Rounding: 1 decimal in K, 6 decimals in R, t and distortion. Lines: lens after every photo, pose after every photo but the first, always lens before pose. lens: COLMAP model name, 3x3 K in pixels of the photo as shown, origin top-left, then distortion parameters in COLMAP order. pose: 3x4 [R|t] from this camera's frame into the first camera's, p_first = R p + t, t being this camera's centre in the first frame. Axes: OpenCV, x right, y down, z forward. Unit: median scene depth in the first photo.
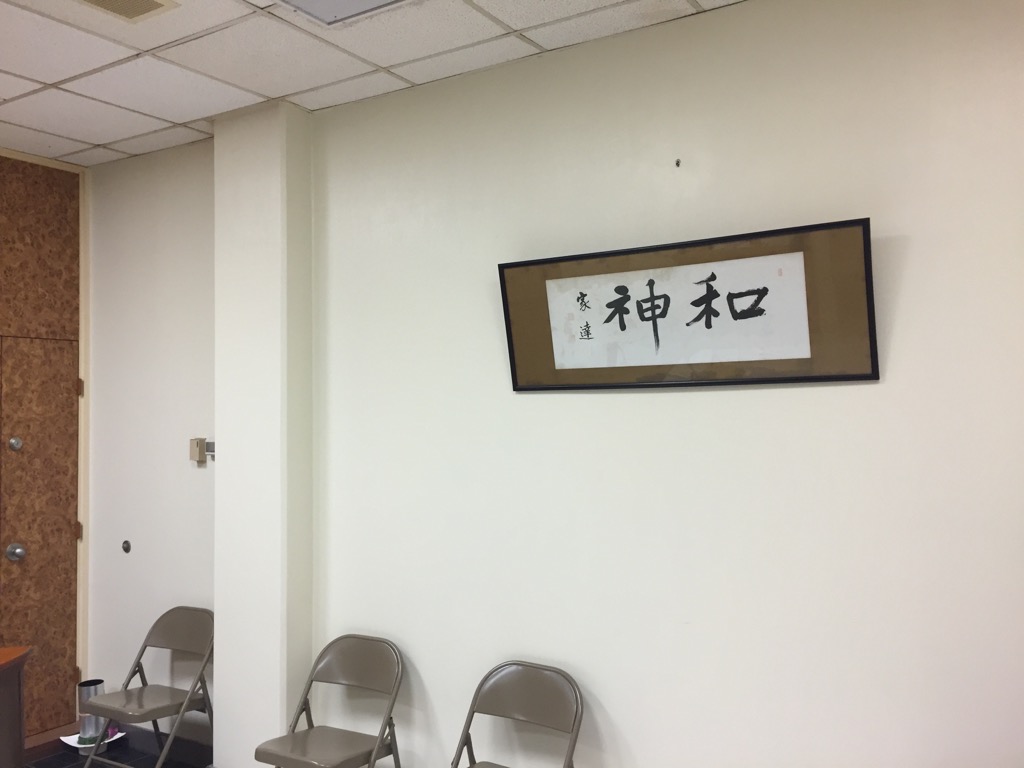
lens RADIAL K [[876.6, 0, 516.3], [0, 876.6, 378.4], [0, 0, 1]] dist [0.079503, -0.117504]
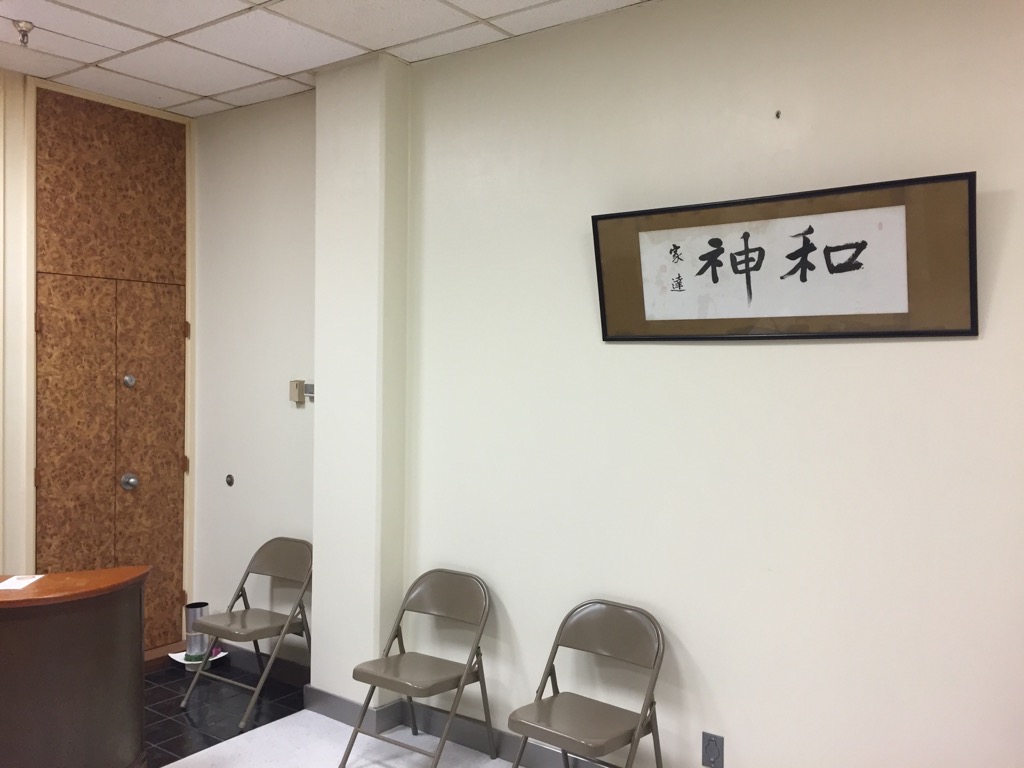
lens RADIAL K [[876.6, 0, 516.9], [0, 876.6, 379.2], [0, 0, 1]] dist [0.079503, -0.117504]
pose [[0.996640, 0.025813, -0.077730, -0.021222], [-0.021759, 0.998381, 0.052558, 0.006760], [0.078961, -0.050690, 0.995588, -0.028233]]
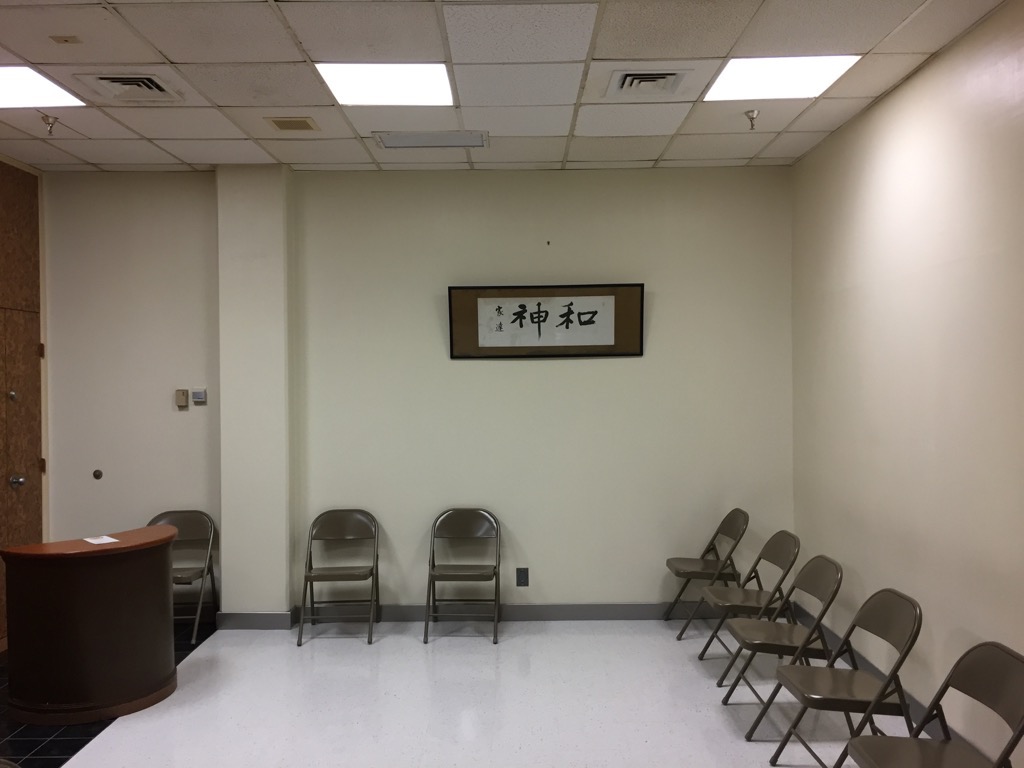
lens RADIAL K [[876.6, 0, 523.1], [0, 876.6, 386.7], [0, 0, 1]] dist [0.079503, -0.117504]
pose [[0.848107, -0.003365, 0.529814, -0.764545], [-0.018727, 0.999165, 0.036323, 0.003756], [-0.529494, -0.040728, 0.847335, -0.537521]]
